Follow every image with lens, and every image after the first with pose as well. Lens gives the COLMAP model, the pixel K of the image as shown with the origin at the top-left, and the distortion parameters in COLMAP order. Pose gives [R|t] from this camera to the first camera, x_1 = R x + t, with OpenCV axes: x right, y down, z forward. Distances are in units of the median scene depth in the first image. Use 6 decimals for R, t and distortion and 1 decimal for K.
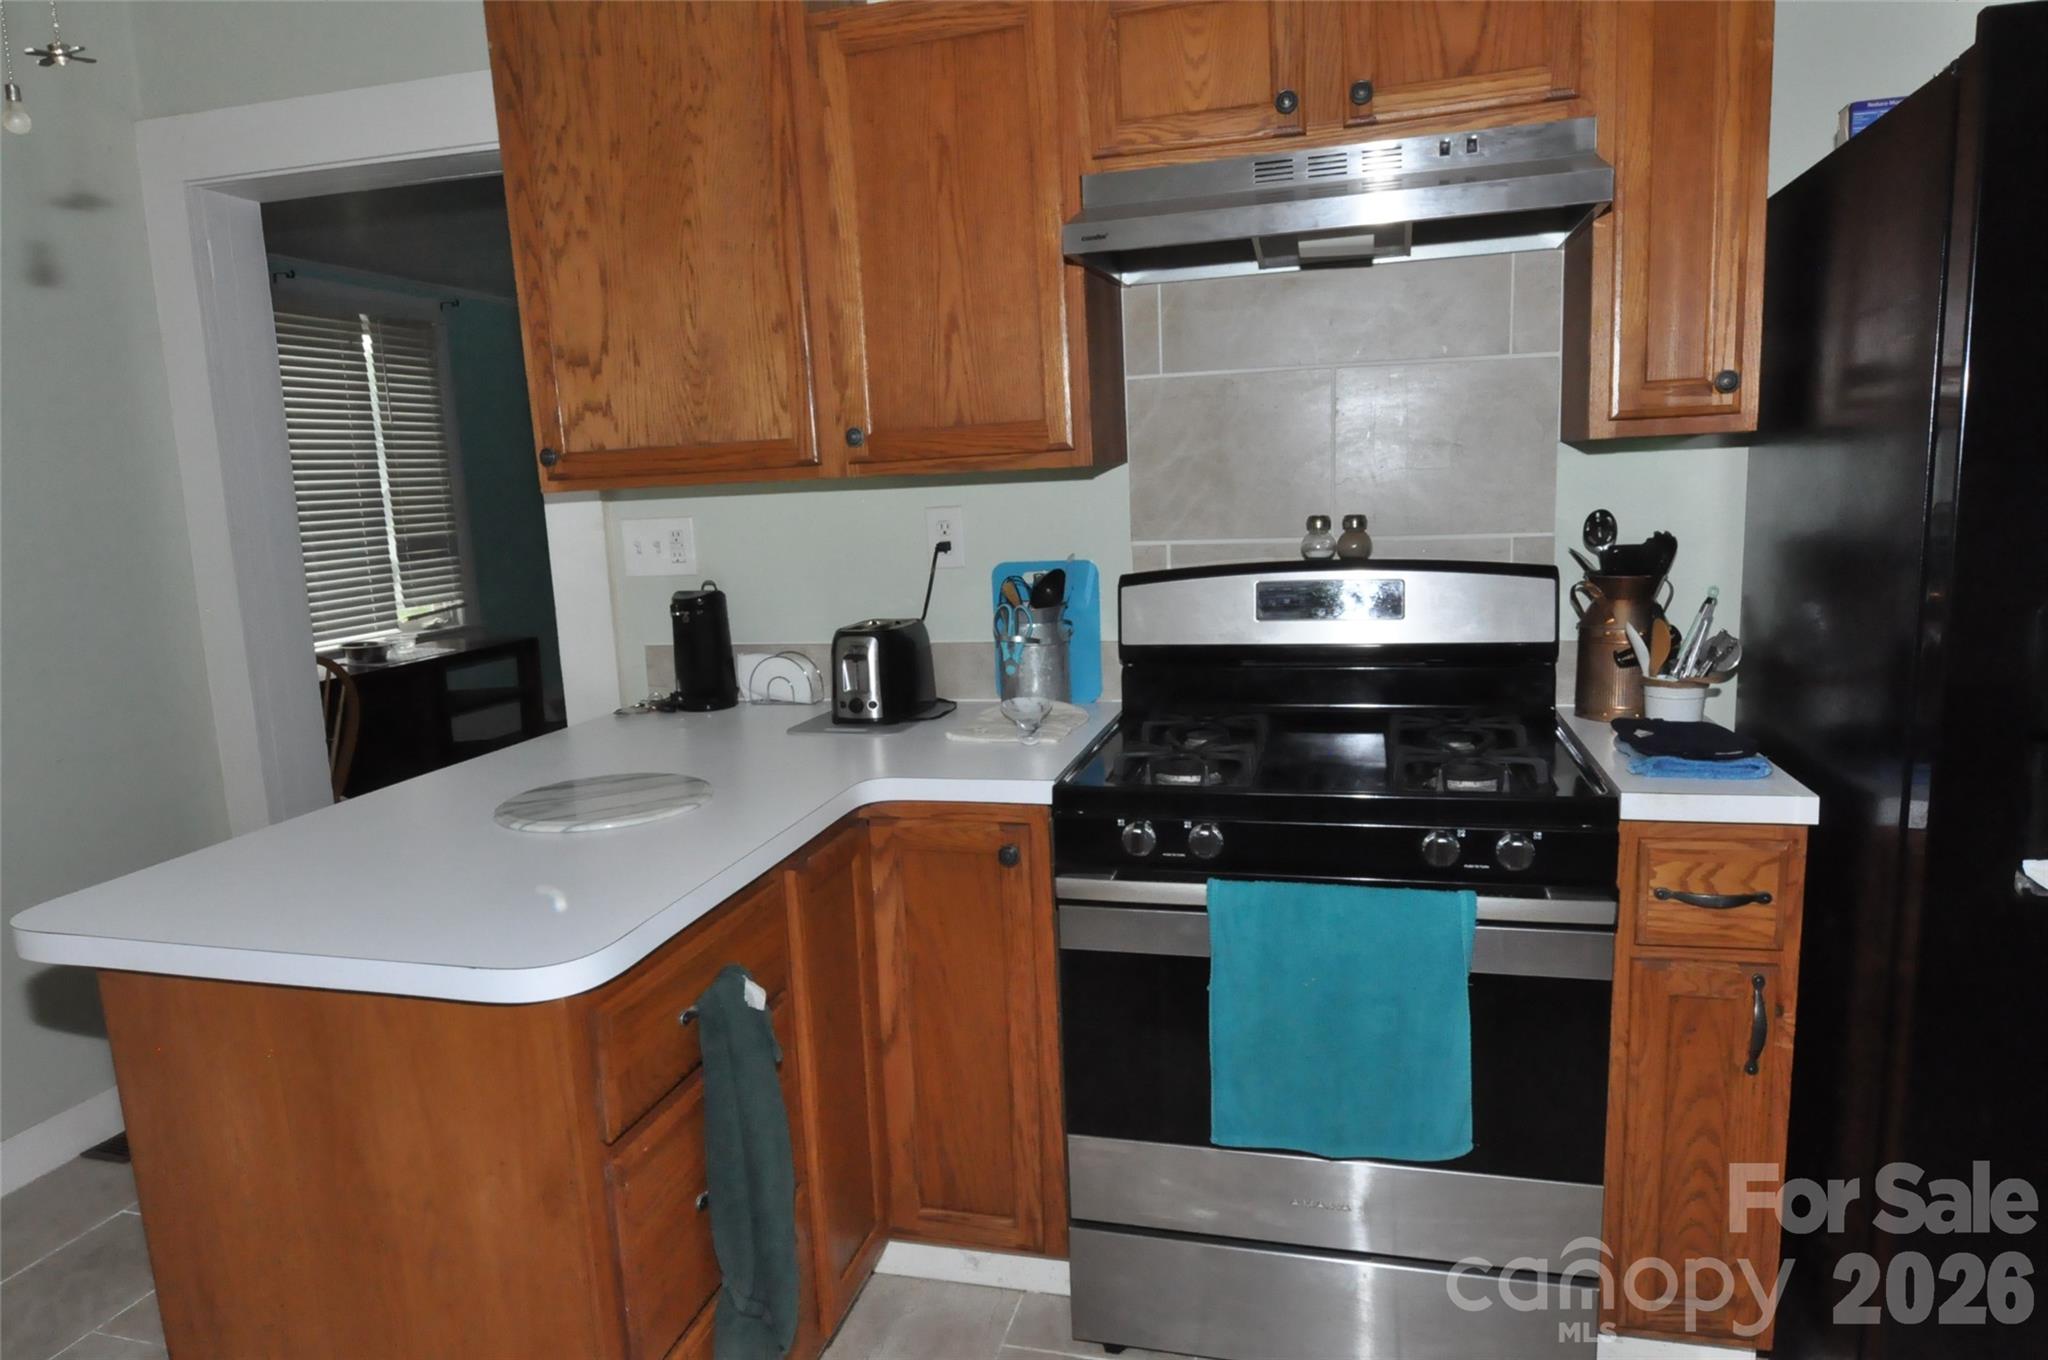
lens RADIAL K [[1241.4, 0, 1027.5], [0, 1241.4, 687.0], [0, 0, 1]] dist [-0.011347, -0.006878]
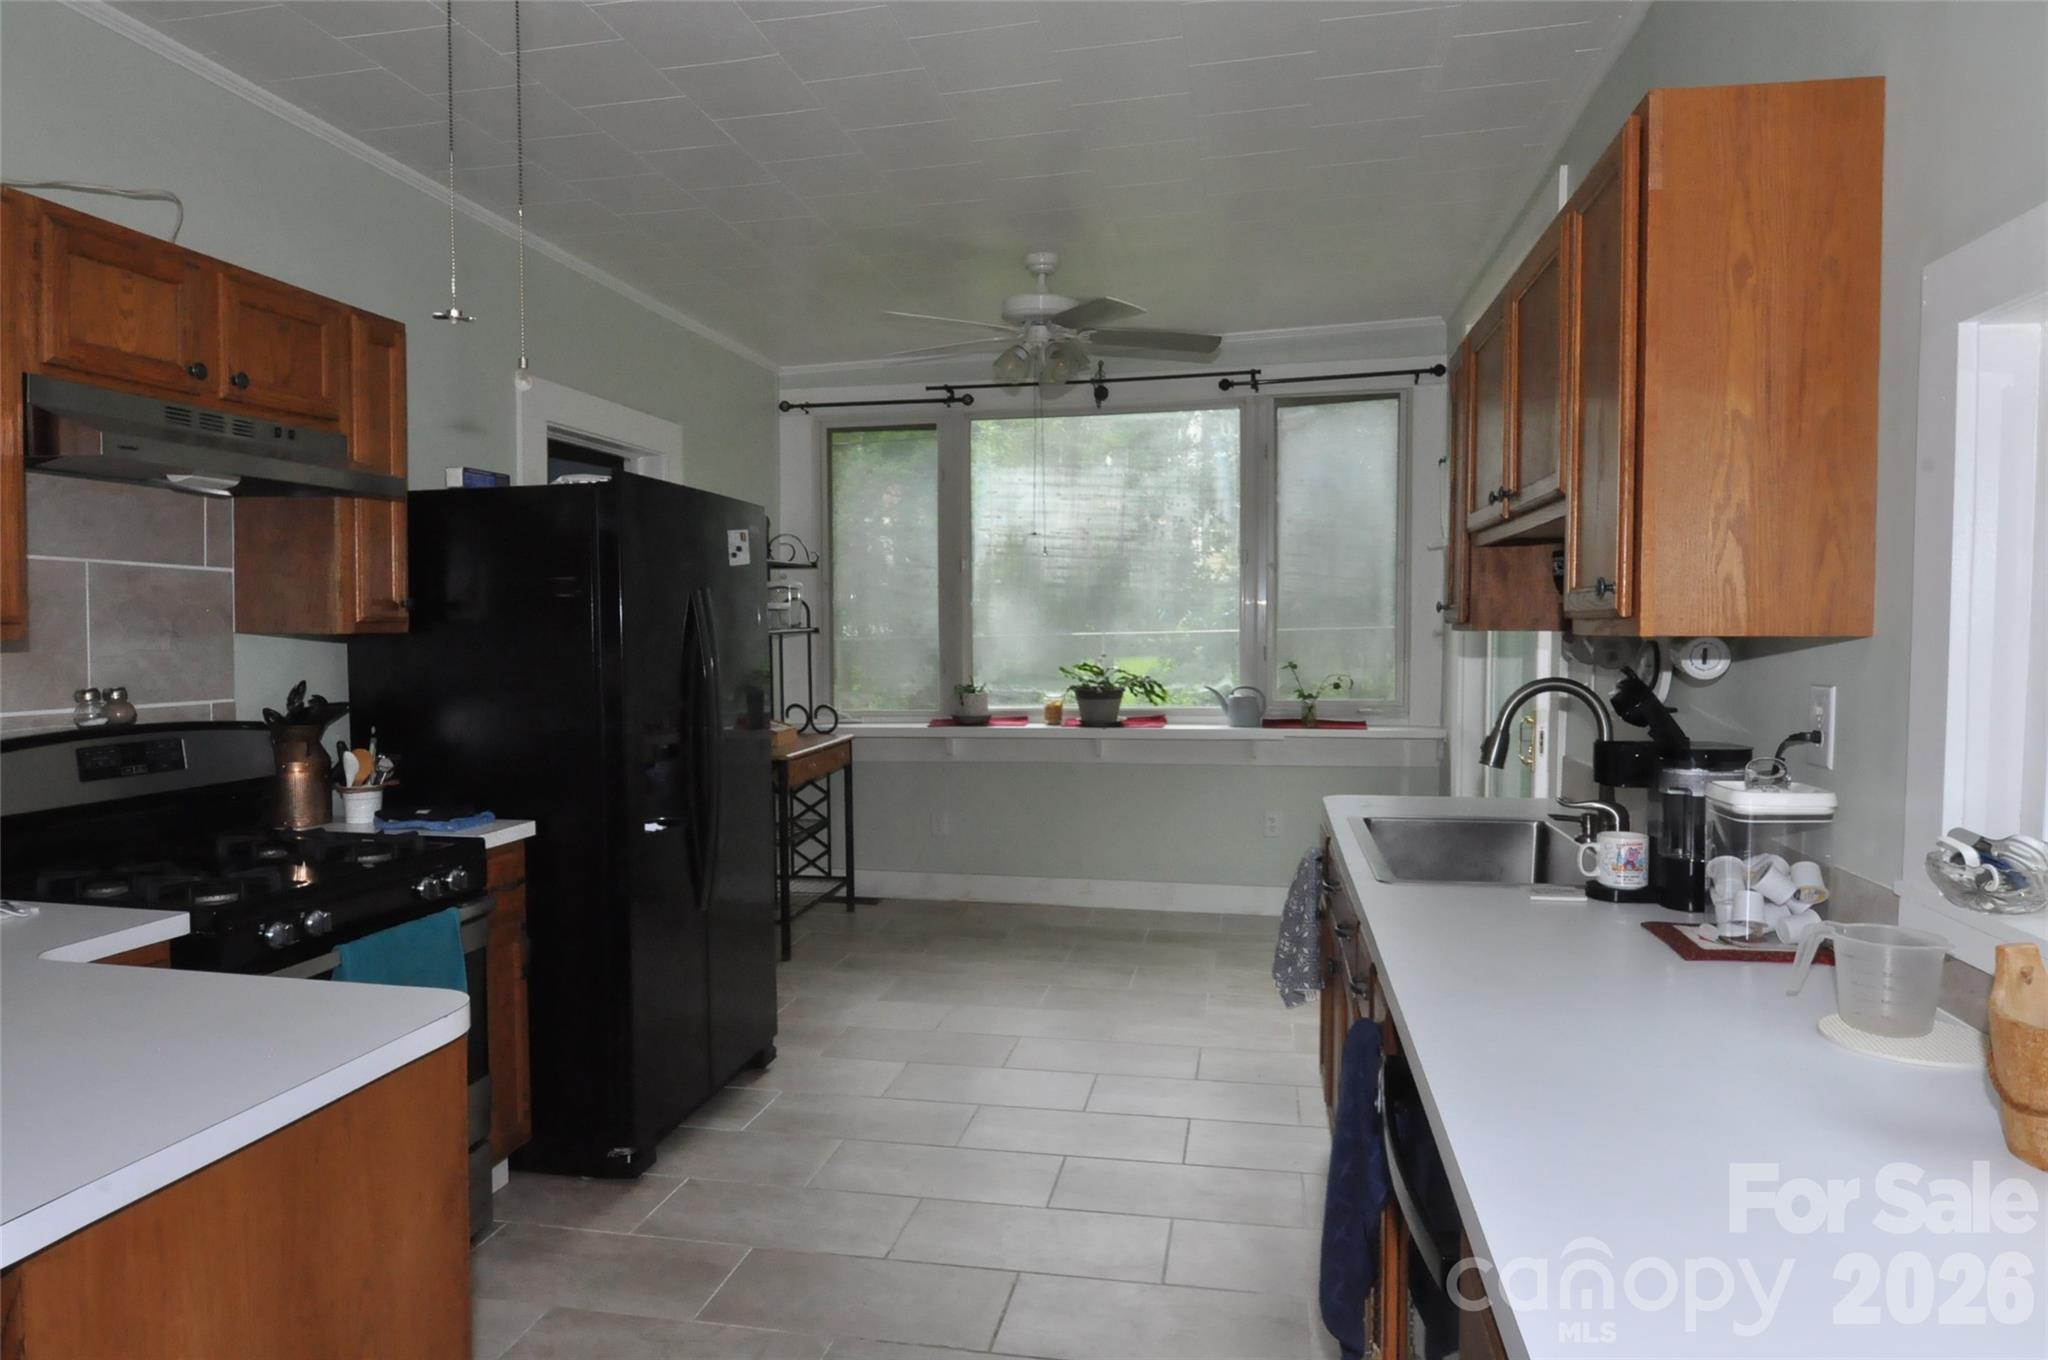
lens RADIAL K [[1241.4, 0, 1027.3], [0, 1241.4, 689.1], [0, 0, 1]] dist [-0.011347, -0.006878]
pose [[-0.081981, -0.005128, 0.996621, -1.088965], [0.167538, 0.985685, 0.018853, -0.017396], [-0.982451, 0.168517, -0.079948, 0.280382]]
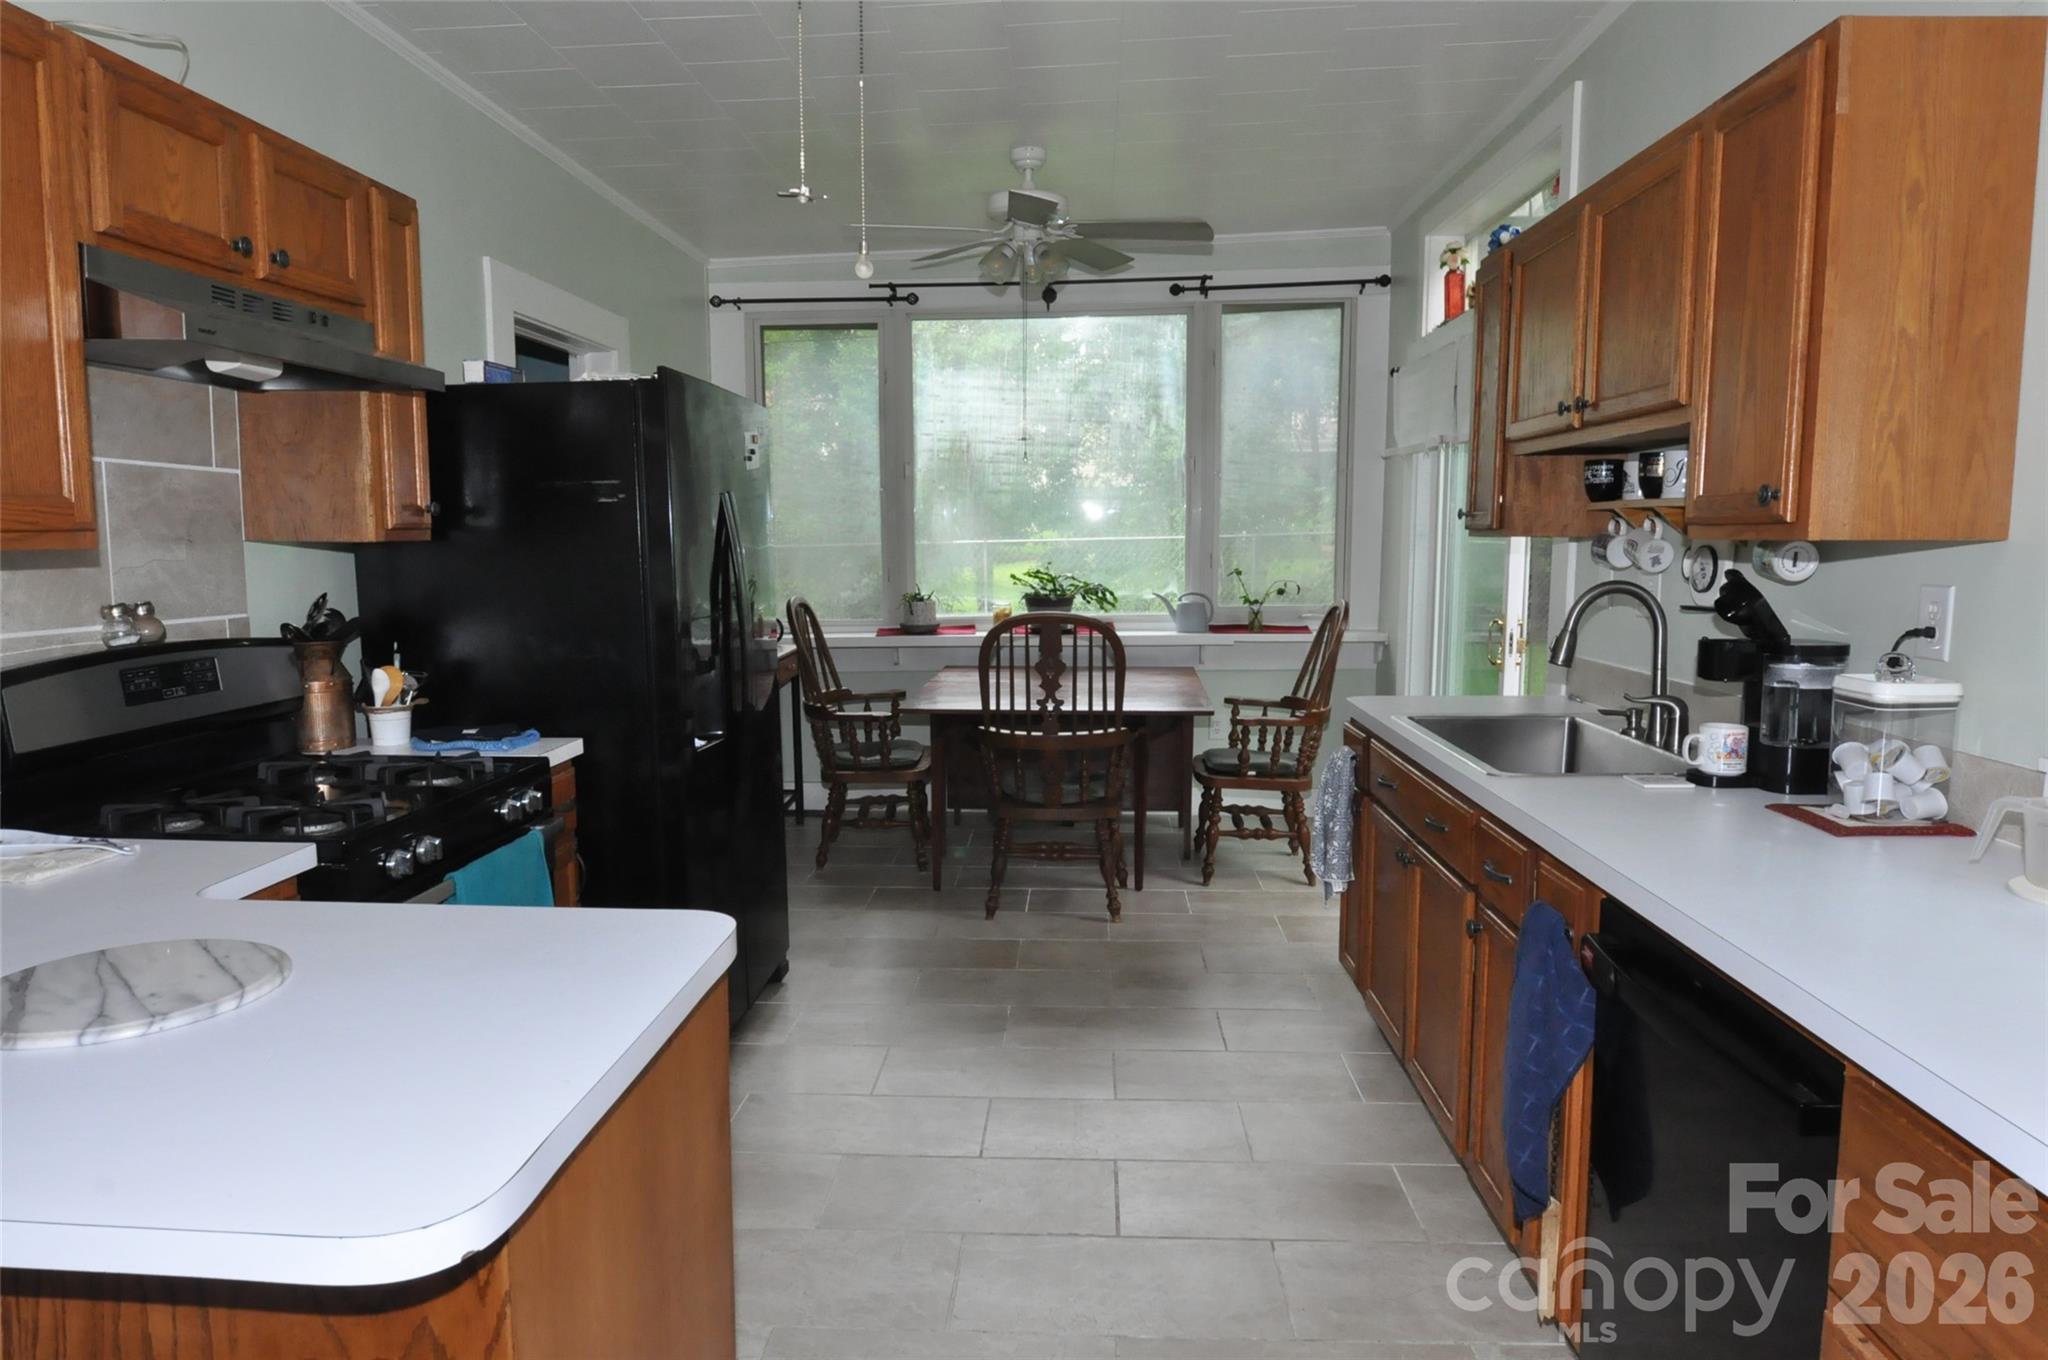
lens RADIAL K [[1241.4, 0, 1025.3], [0, 1241.4, 691.3], [0, 0, 1]] dist [-0.011347, -0.006878]
pose [[-0.214974, -0.076893, 0.973588, -1.046065], [0.171559, 0.978421, 0.115155, -0.063625], [-0.961433, 0.191783, -0.197144, 0.561585]]
